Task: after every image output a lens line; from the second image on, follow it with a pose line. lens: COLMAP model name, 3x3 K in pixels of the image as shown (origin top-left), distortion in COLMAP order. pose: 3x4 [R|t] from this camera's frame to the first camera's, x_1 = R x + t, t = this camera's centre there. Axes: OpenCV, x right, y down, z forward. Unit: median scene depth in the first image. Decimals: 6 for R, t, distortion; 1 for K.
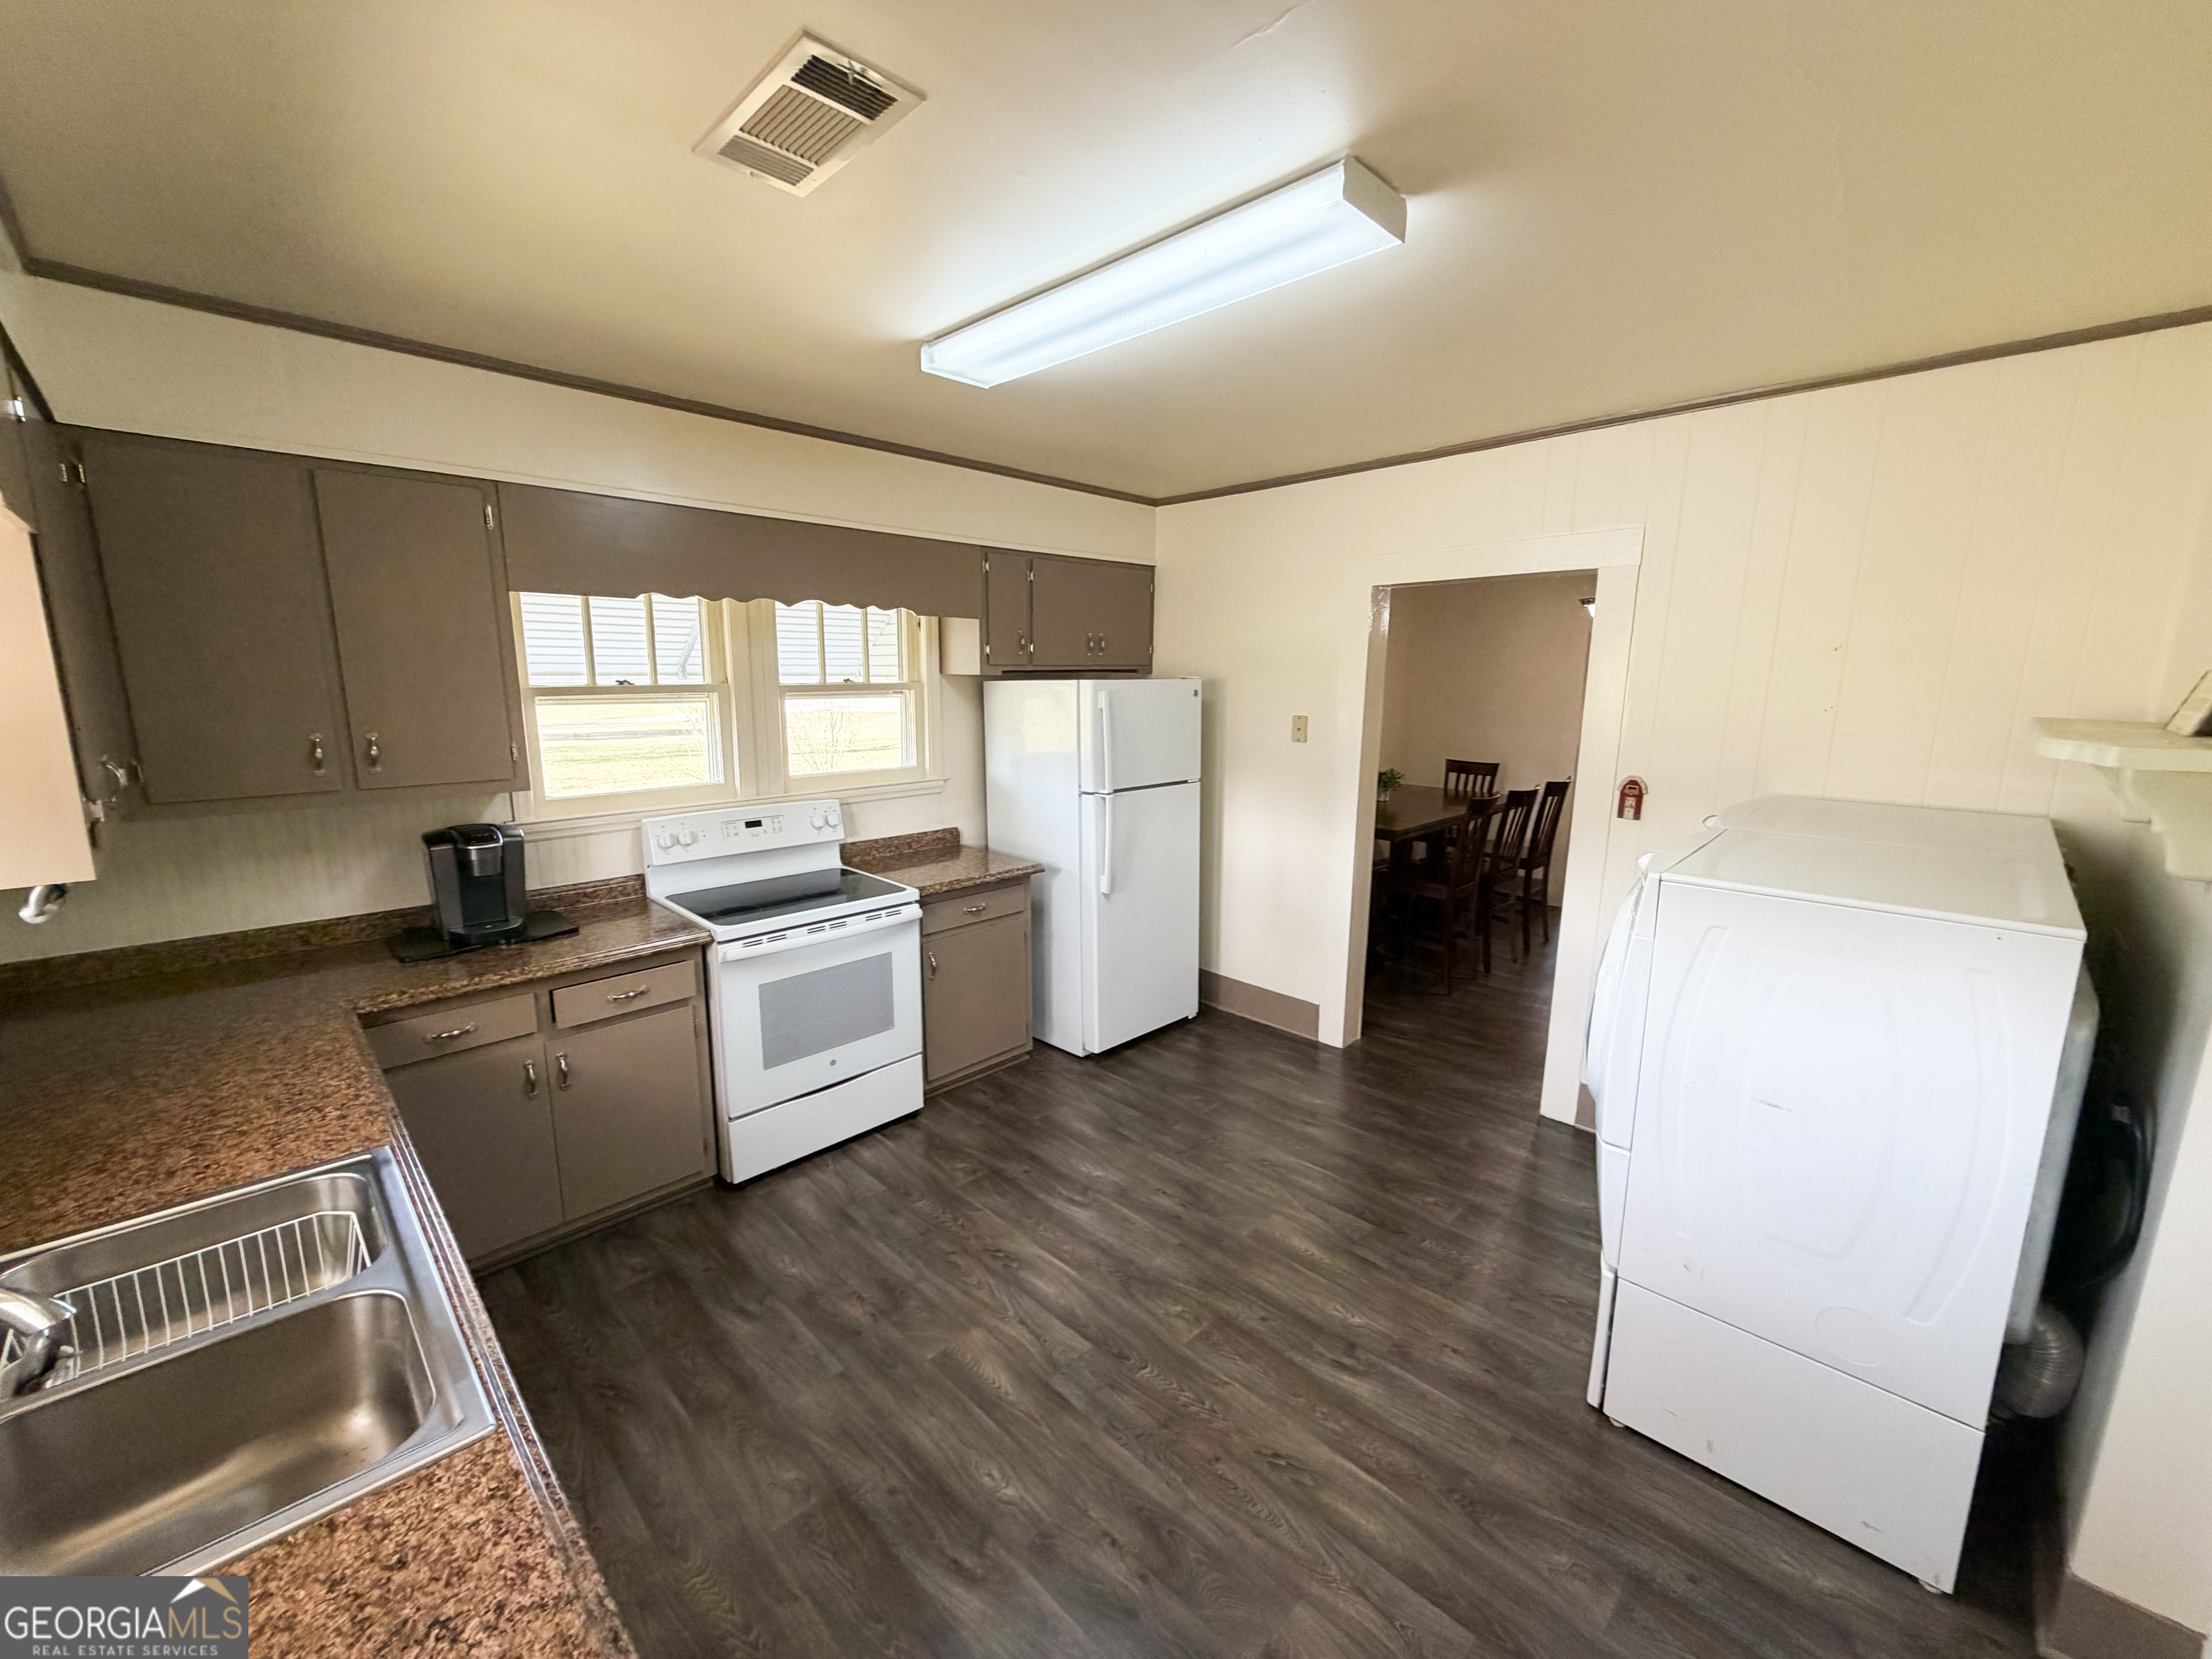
lens RADIAL K [[887.5, 0, 1104.5], [0, 887.5, 827.1], [0, 0, 1]] dist [-0.002001, 0.000641]
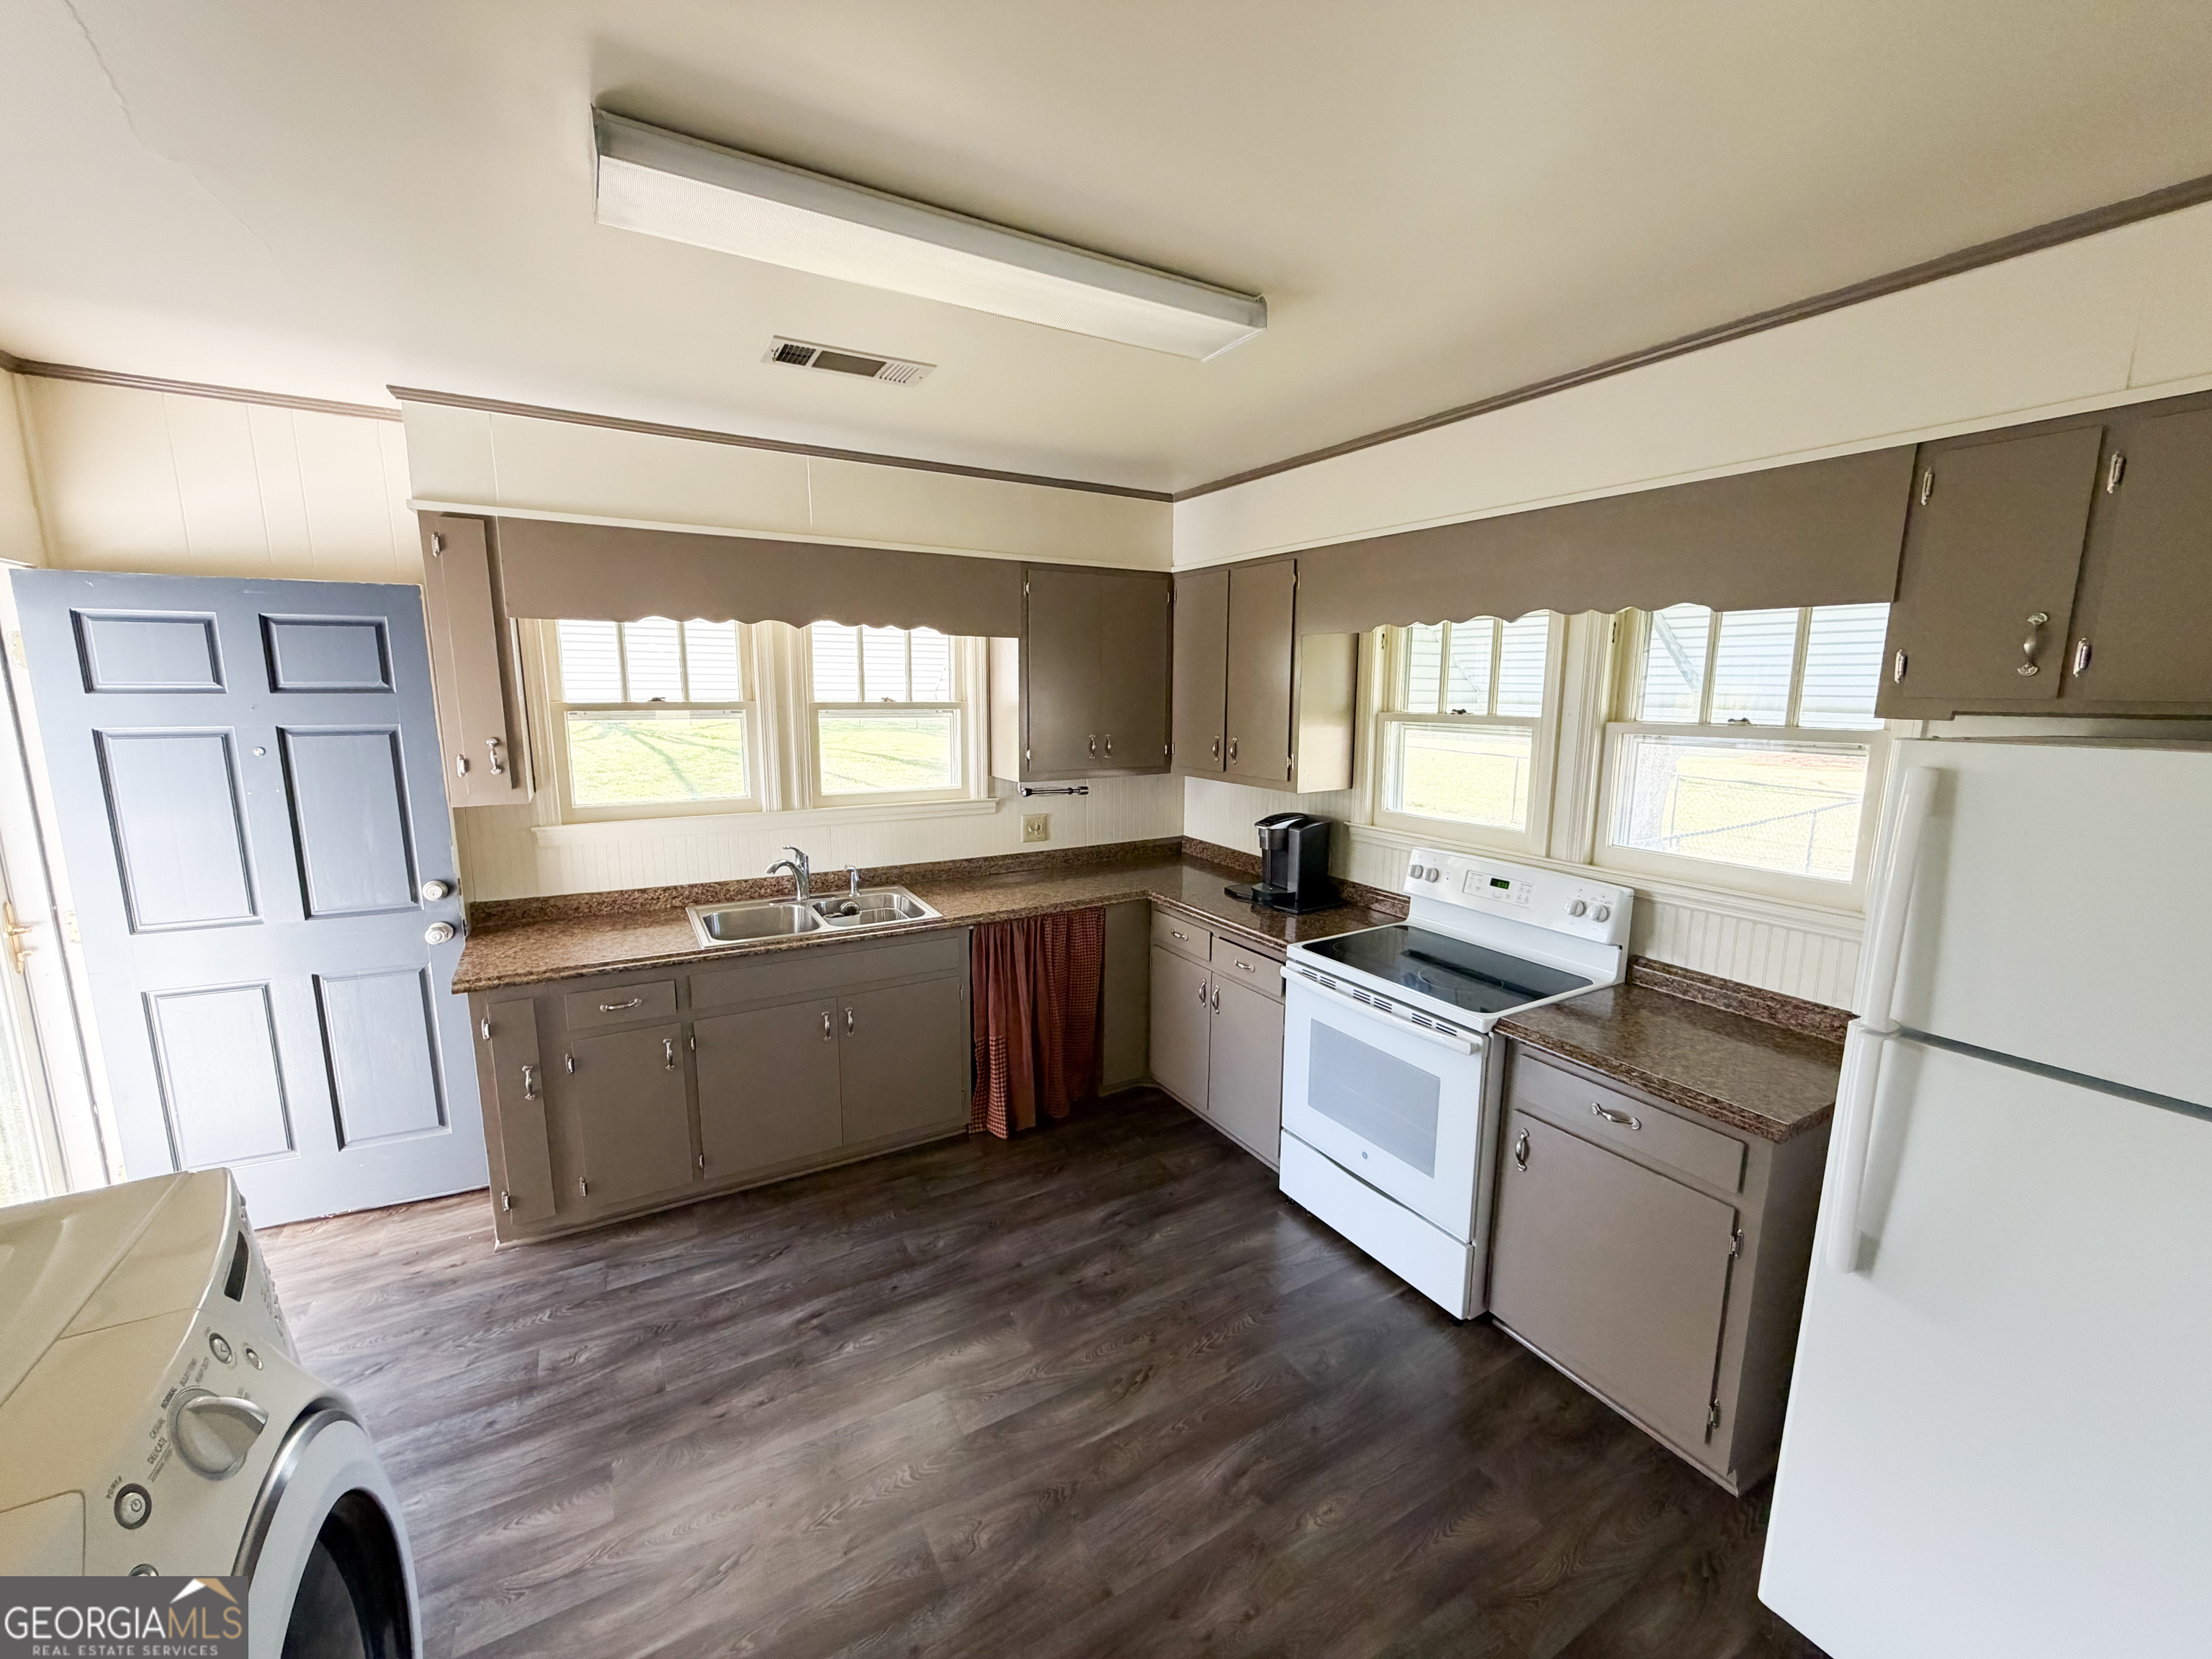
lens RADIAL K [[887.5, 0, 1097.6], [0, 887.5, 821.4], [0, 0, 1]] dist [-0.002001, 0.000641]
pose [[-0.268220, 0.137958, -0.953428, 0.630895], [-0.176249, 0.965961, 0.189354, -0.190536], [0.947098, 0.218829, -0.234775, 1.035199]]
